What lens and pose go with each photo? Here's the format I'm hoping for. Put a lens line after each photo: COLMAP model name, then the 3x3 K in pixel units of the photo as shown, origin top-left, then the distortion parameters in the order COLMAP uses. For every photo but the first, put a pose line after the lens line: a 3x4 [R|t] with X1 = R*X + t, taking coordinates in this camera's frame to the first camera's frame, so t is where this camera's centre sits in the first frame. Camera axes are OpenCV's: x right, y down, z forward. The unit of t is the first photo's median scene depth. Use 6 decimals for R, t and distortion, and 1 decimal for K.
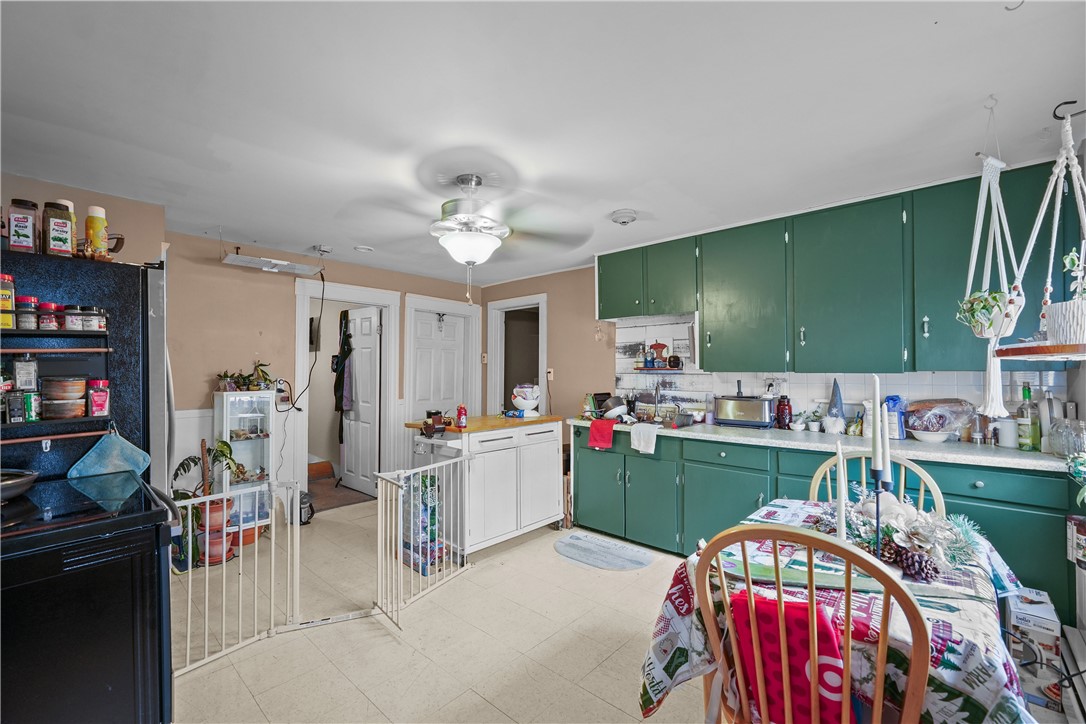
lens RADIAL K [[462.3, 0, 544.1], [0, 462.3, 365.0], [0, 0, 1]] dist [-0.004726, 0.002309]
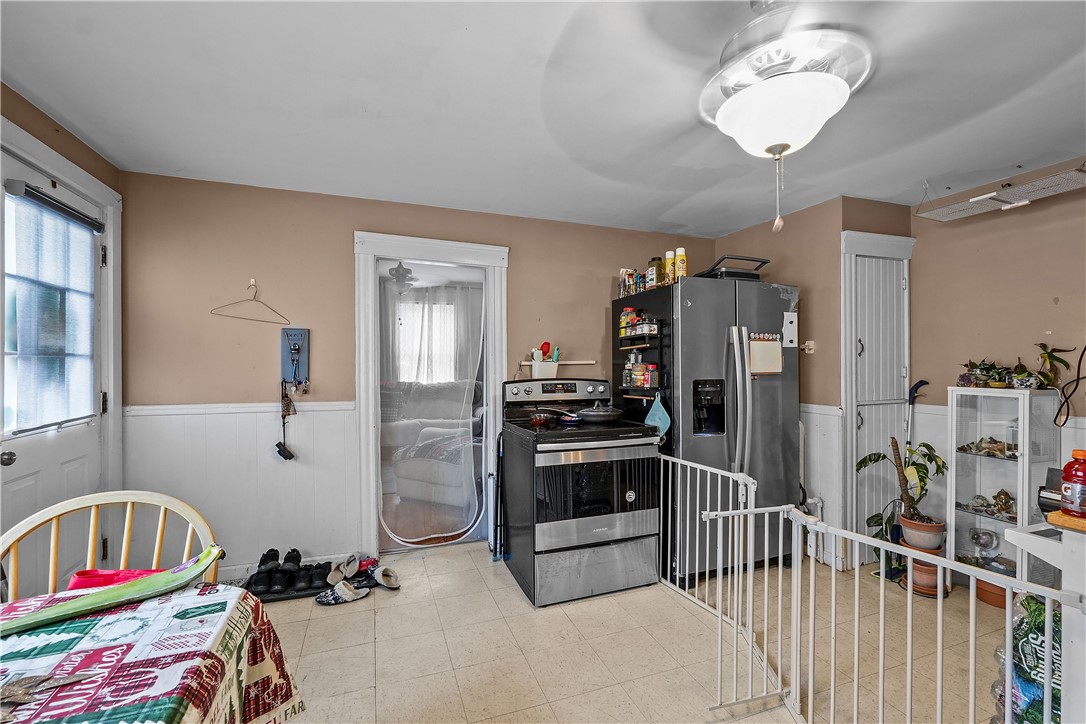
lens RADIAL K [[462.3, 0, 544.8], [0, 462.3, 361.0], [0, 0, 1]] dist [-0.004726, 0.002309]
pose [[-0.473664, 0.007627, -0.880673, 0.598220], [0.009971, 0.999945, 0.003297, 0.012407], [0.880649, -0.007219, -0.473714, 1.439335]]
